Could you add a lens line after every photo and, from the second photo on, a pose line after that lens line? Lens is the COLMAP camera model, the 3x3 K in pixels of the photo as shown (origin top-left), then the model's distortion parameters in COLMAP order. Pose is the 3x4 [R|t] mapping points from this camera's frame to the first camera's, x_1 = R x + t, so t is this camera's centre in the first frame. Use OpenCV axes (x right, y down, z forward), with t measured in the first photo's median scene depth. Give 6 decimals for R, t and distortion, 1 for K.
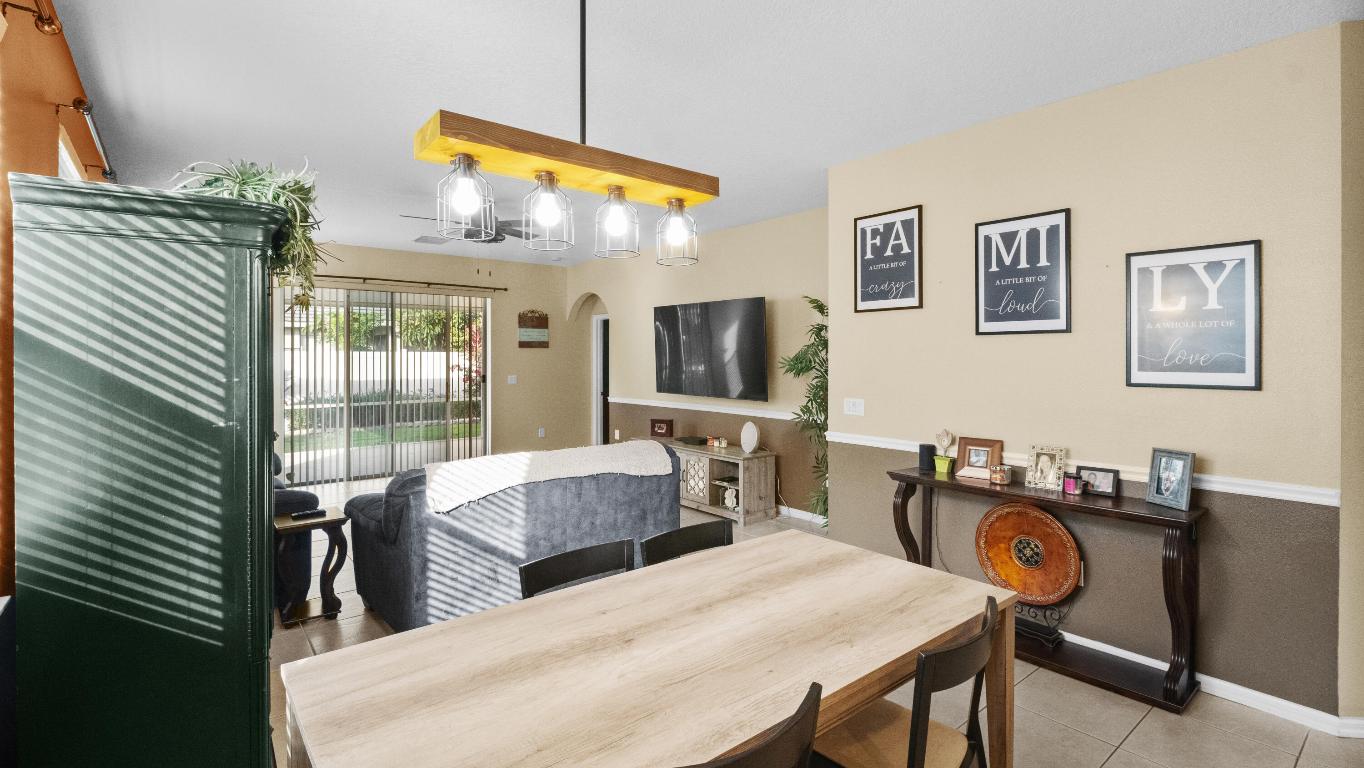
lens RADIAL K [[622.9, 0, 681.7], [0, 622.9, 357.2], [0, 0, 1]] dist [0.001800, -0.006579]
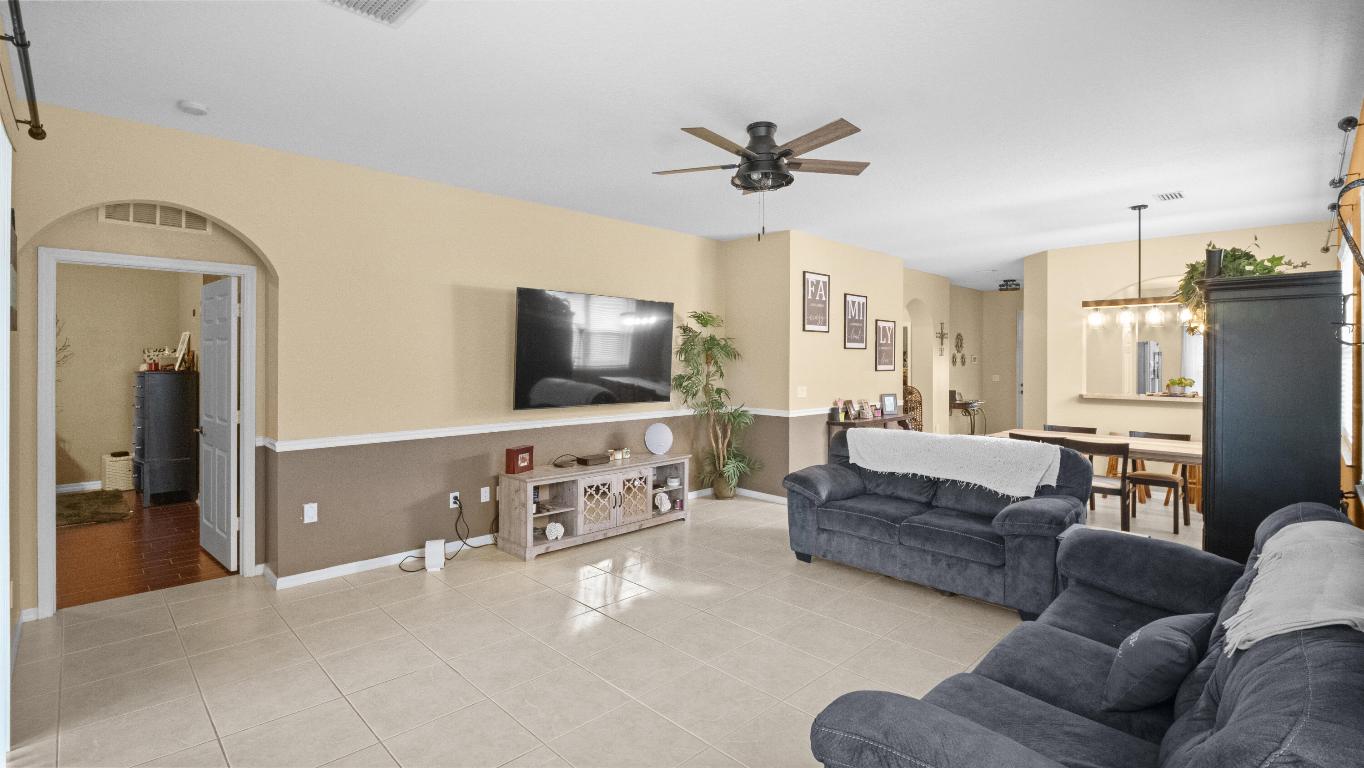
lens RADIAL K [[622.9, 0, 681.7], [0, 622.9, 357.2], [0, 0, 1]] dist [0.001800, -0.006579]
pose [[-0.094944, 0.002281, 0.995480, -0.888008], [-0.000847, 0.999997, -0.002372, -0.002345], [-0.995482, -0.001068, -0.094942, 1.038436]]
